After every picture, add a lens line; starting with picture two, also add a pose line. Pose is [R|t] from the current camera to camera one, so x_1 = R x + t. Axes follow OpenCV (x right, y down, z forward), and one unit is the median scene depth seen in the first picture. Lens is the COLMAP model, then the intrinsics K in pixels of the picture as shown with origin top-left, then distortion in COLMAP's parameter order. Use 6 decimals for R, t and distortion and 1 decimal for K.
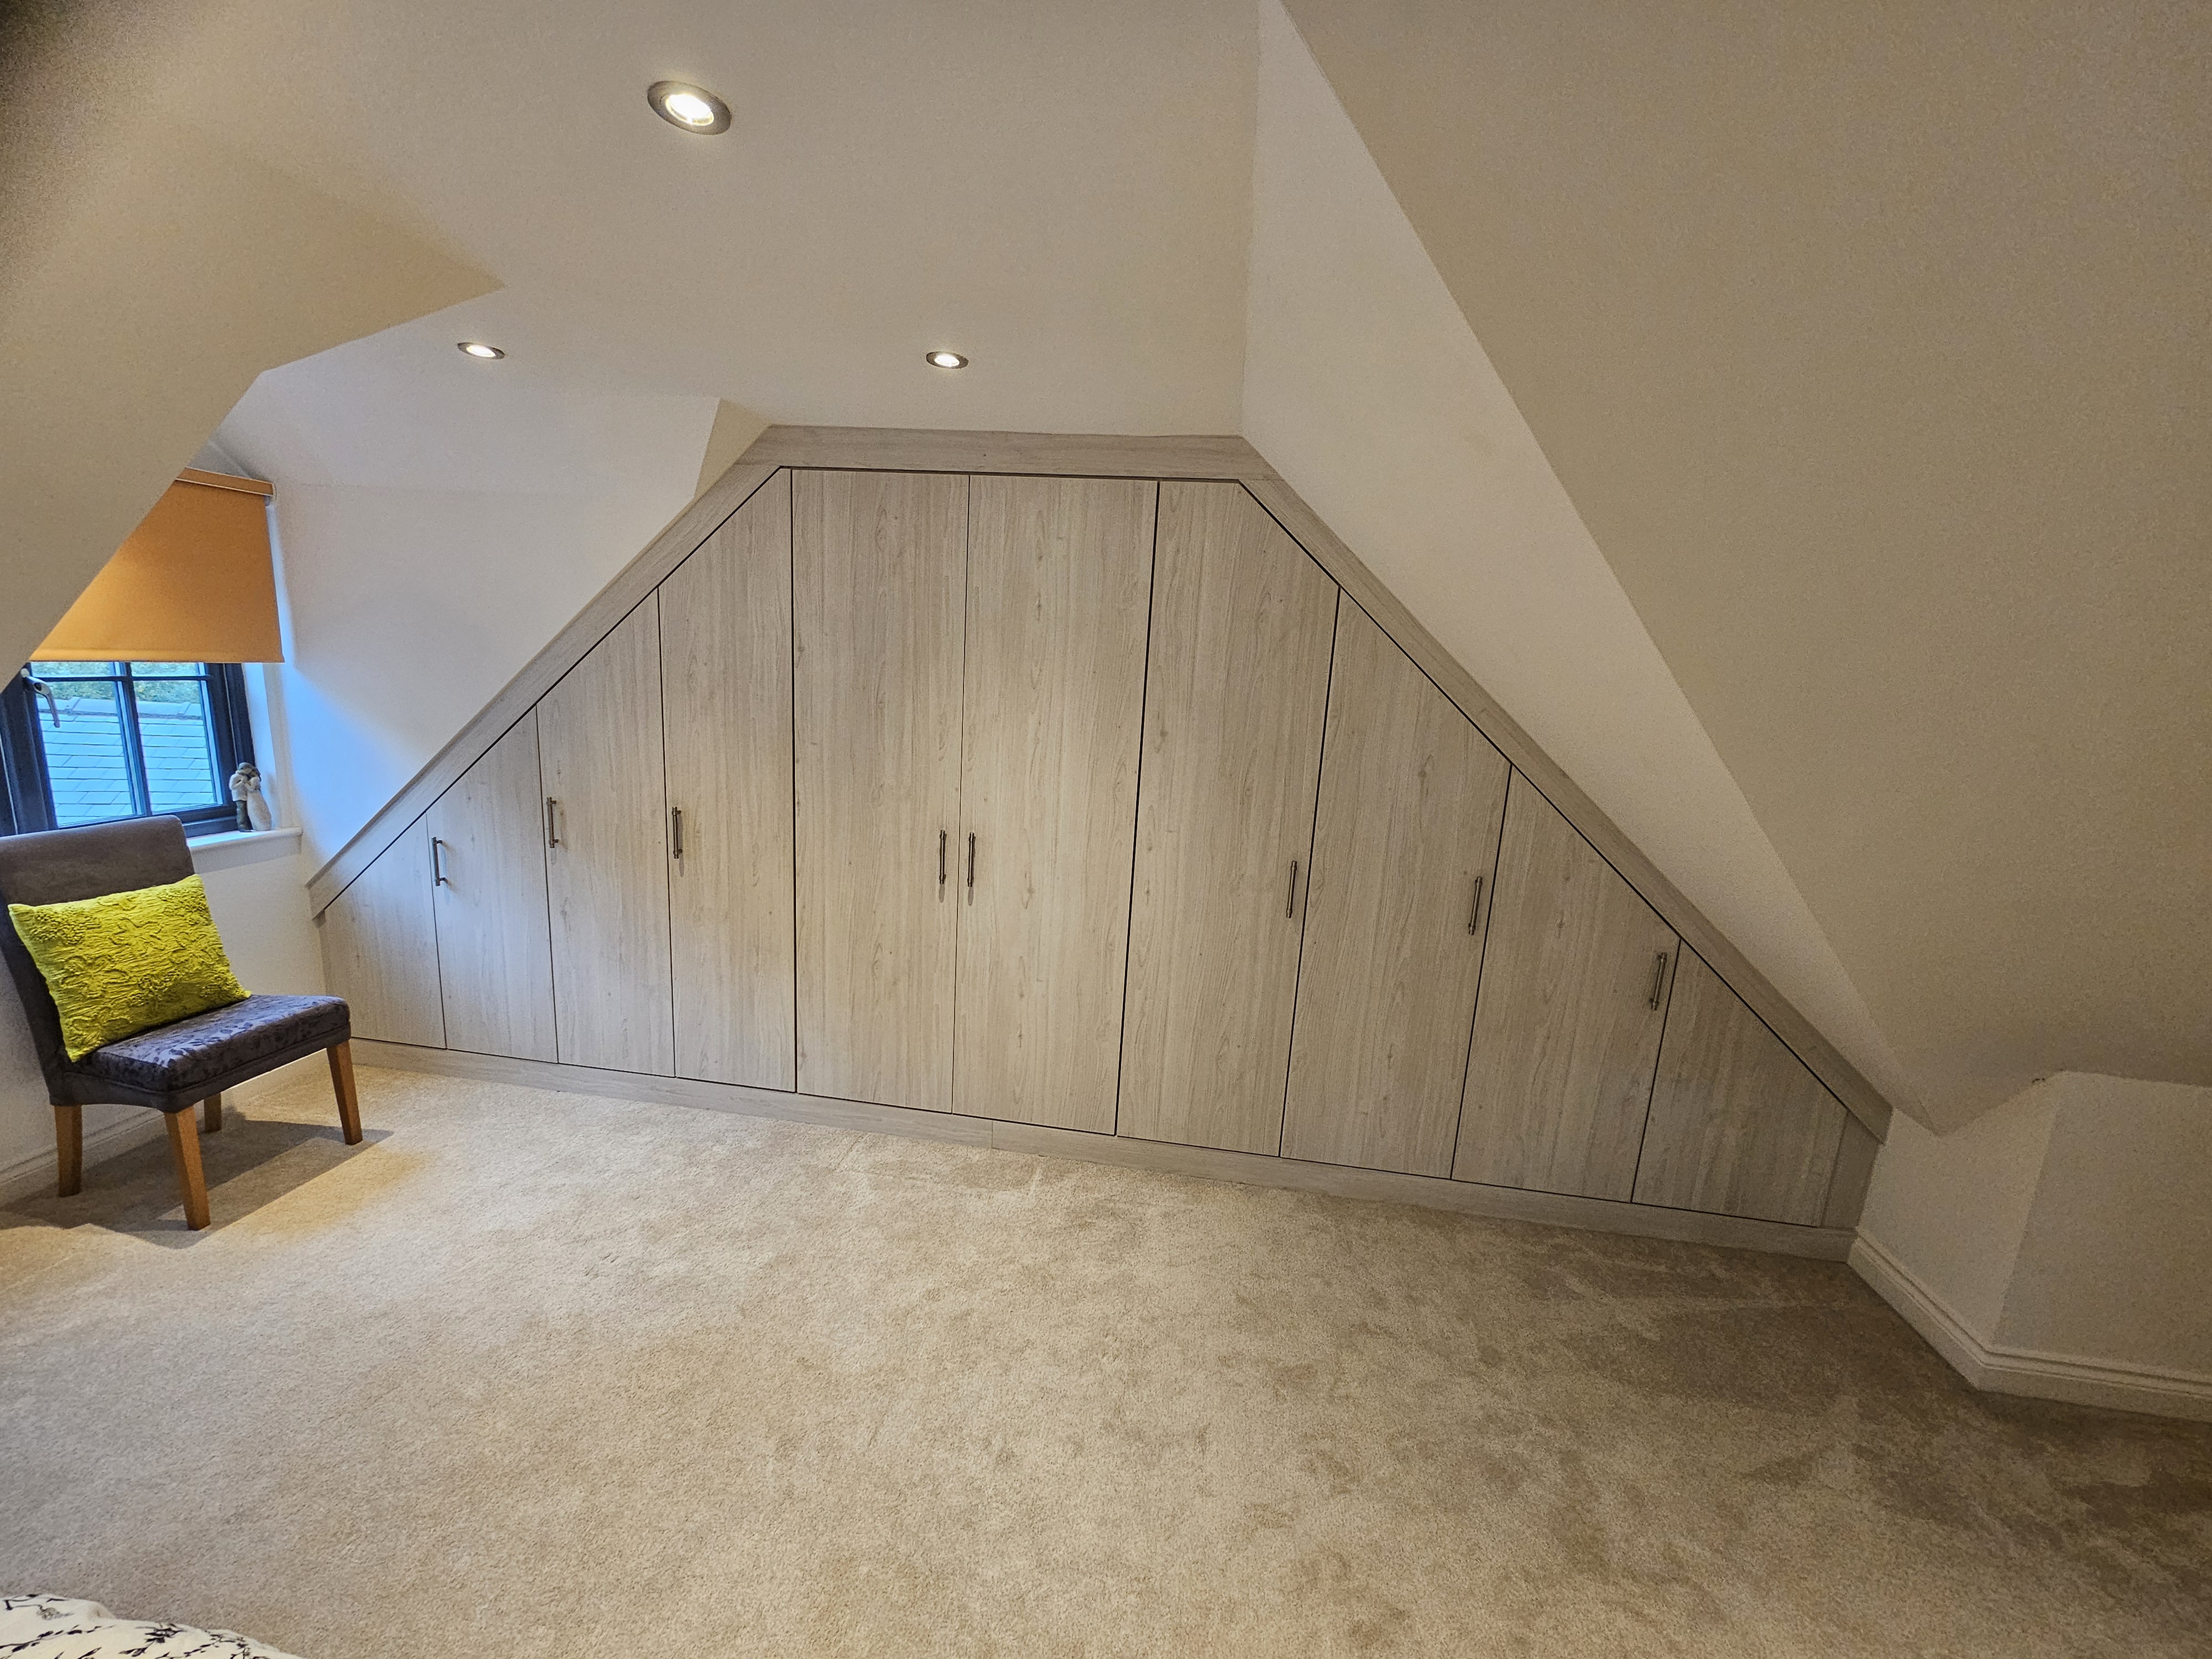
lens RADIAL K [[887.9, 0, 1112.0], [0, 887.9, 832.3], [0, 0, 1]] dist [0.002854, 0.001815]
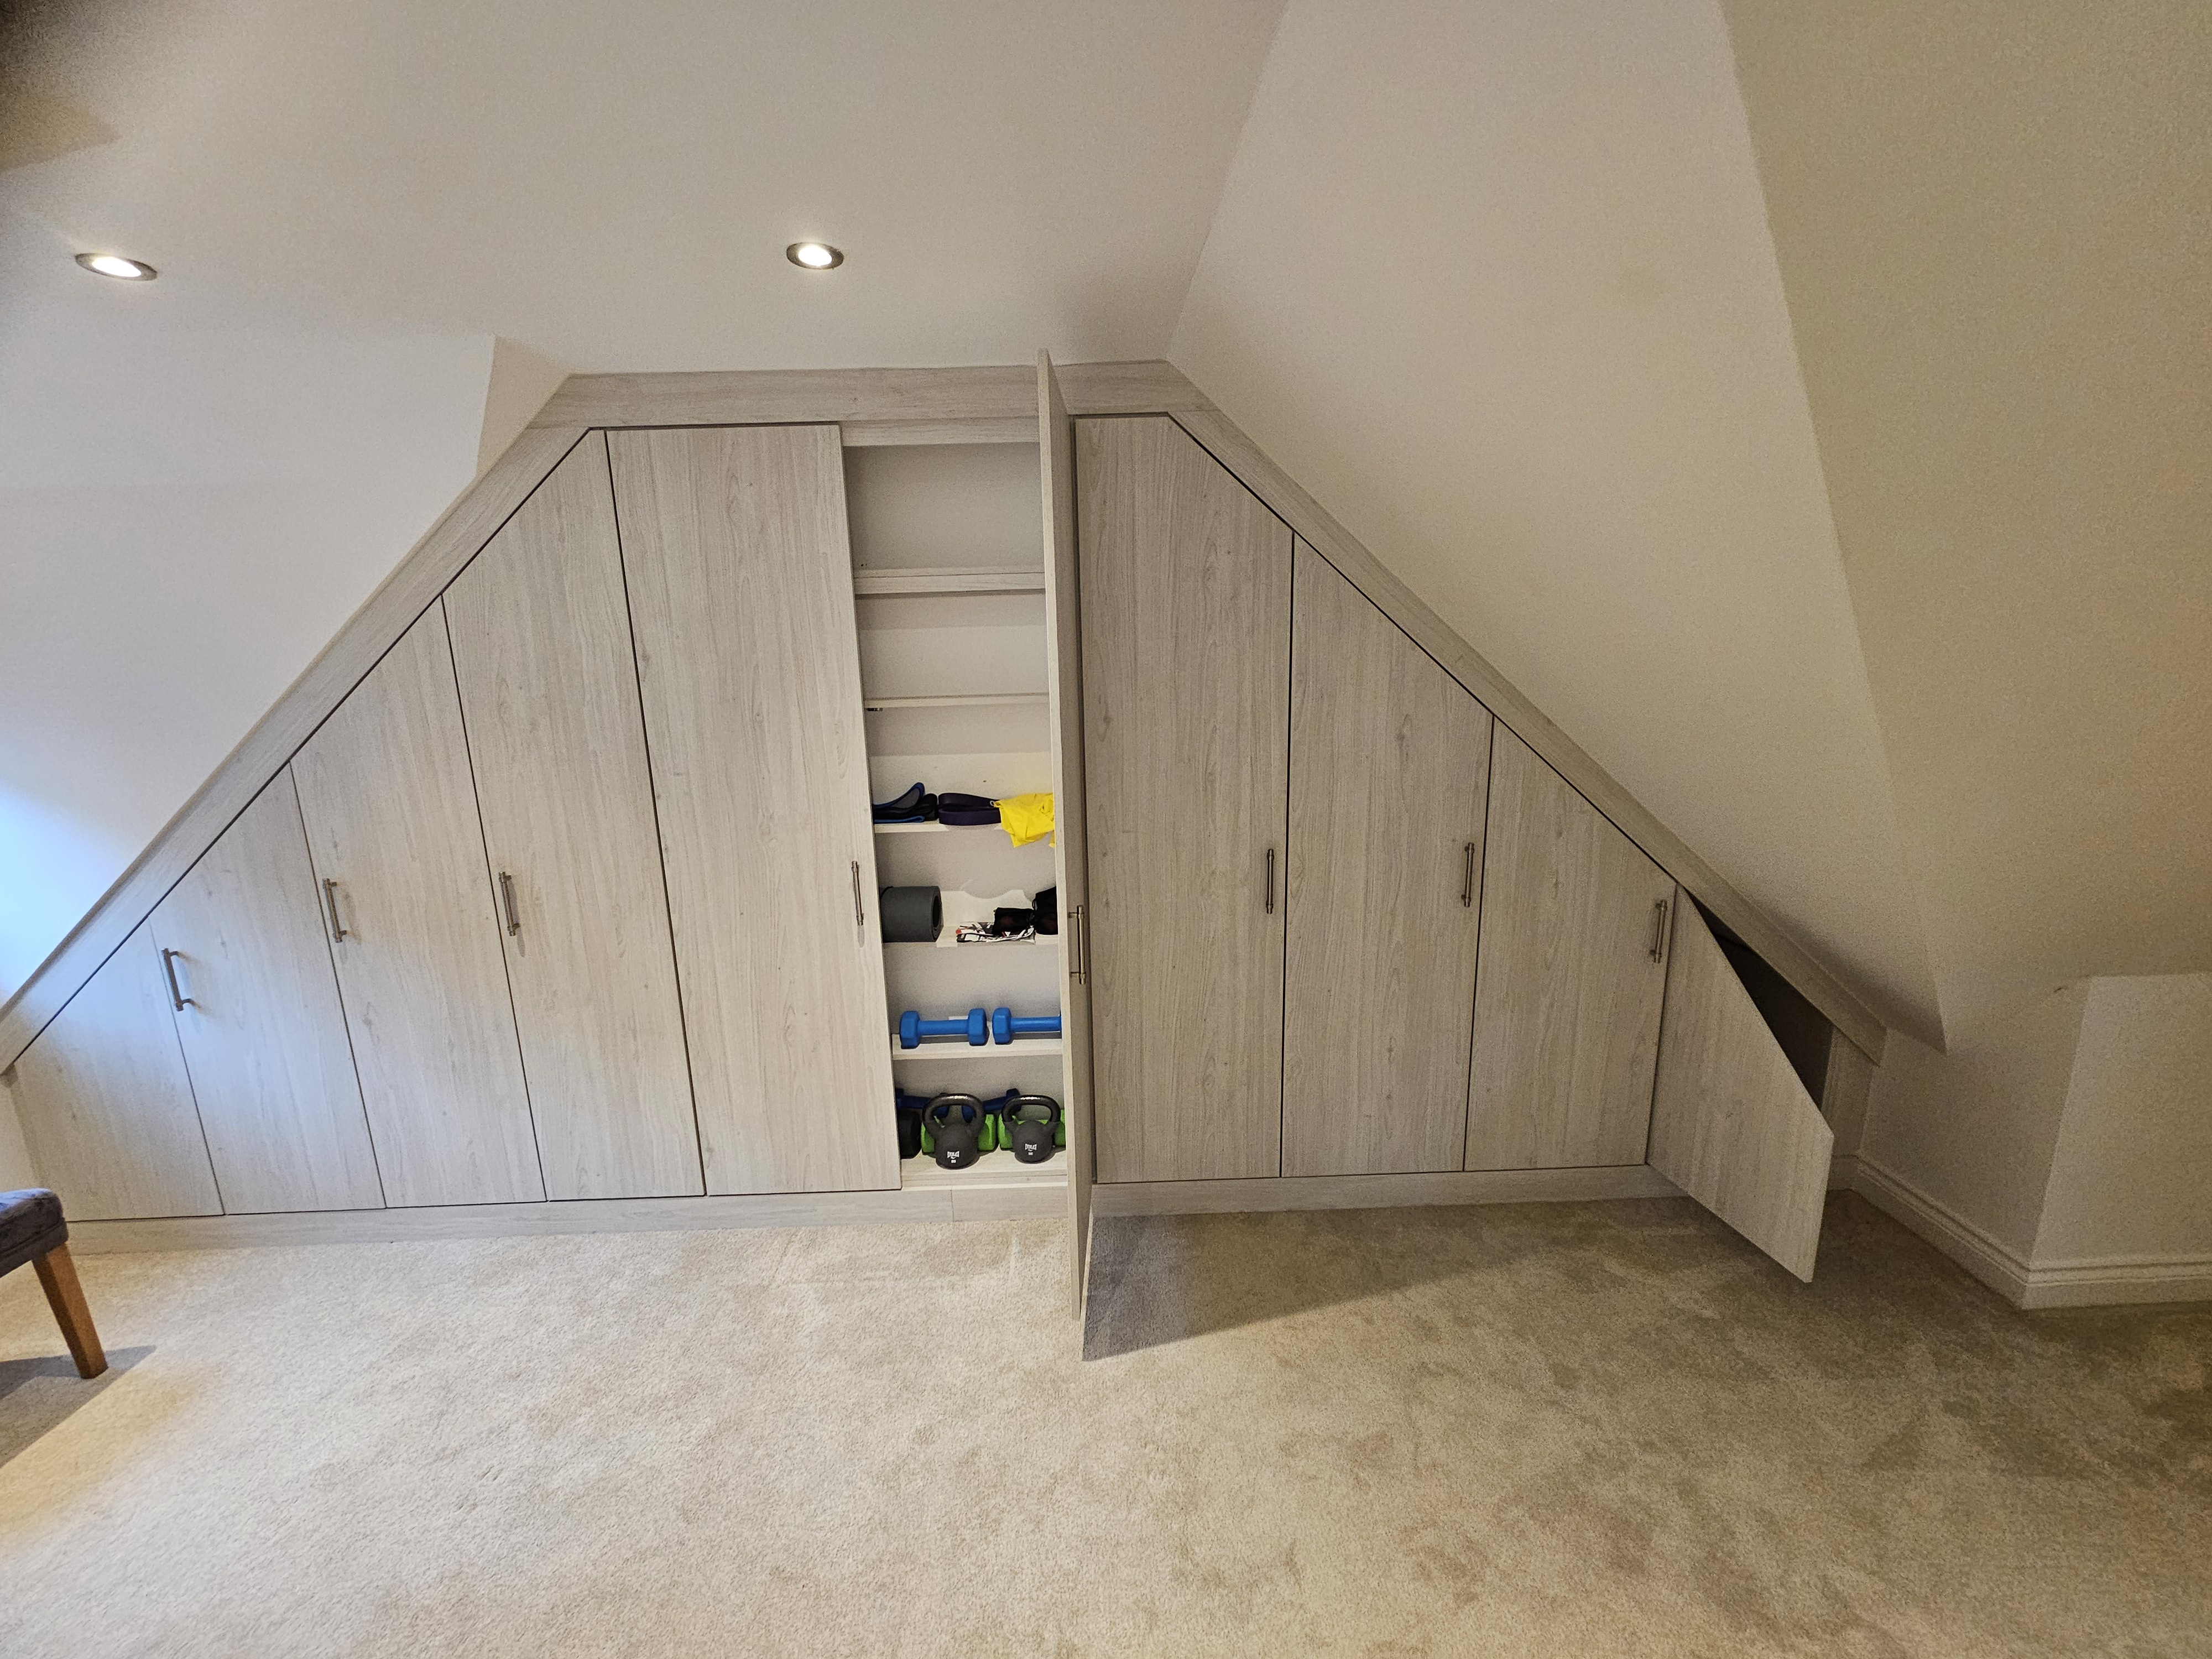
lens RADIAL K [[887.9, 0, 1100.7], [0, 887.9, 833.4], [0, 0, 1]] dist [0.002854, 0.001815]
pose [[0.983749, -0.115659, 0.137334, -0.081031], [0.112604, 0.993192, 0.029841, -0.029114], [-0.139850, -0.013892, 0.990075, 0.158338]]
